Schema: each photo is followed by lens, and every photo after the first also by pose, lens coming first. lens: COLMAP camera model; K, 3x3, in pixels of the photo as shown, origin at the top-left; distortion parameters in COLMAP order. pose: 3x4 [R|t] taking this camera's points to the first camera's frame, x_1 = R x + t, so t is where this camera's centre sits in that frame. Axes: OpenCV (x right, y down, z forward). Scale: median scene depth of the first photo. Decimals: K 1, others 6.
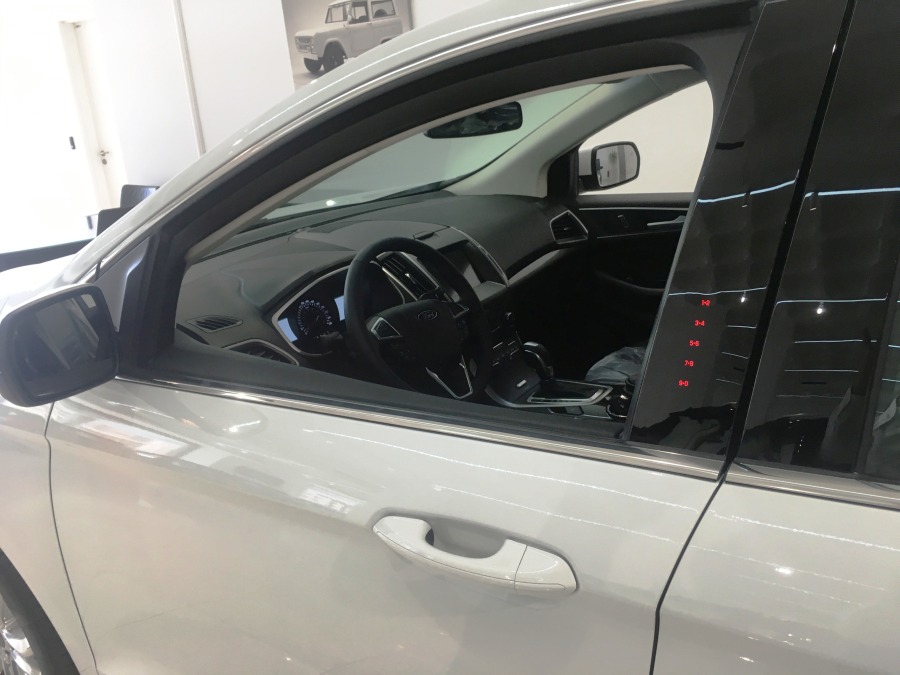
lens RADIAL K [[765.0, 0, 451.4], [0, 765.0, 333.1], [0, 0, 1]] dist [0.004498, 0.000604]
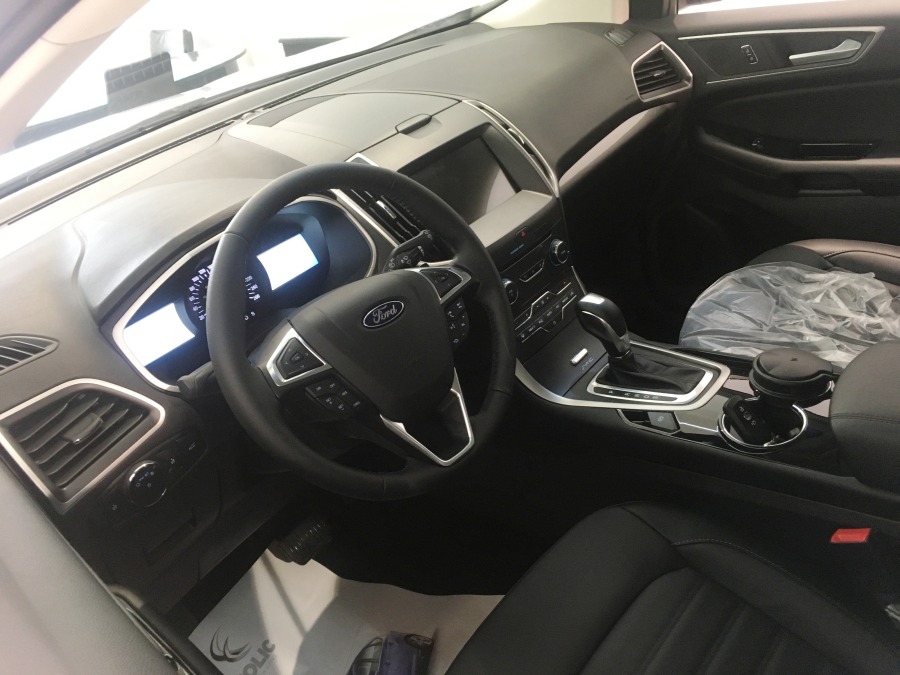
lens RADIAL K [[780.1, 0, 446.6], [0, 780.1, 343.4], [0, 0, 1]] dist [0.029158, -0.032749]
pose [[0.990796, -0.032516, -0.131400, 0.061095], [0.062176, 0.971580, 0.228402, -0.090120], [0.120239, -0.234469, 0.964659, 0.327270]]
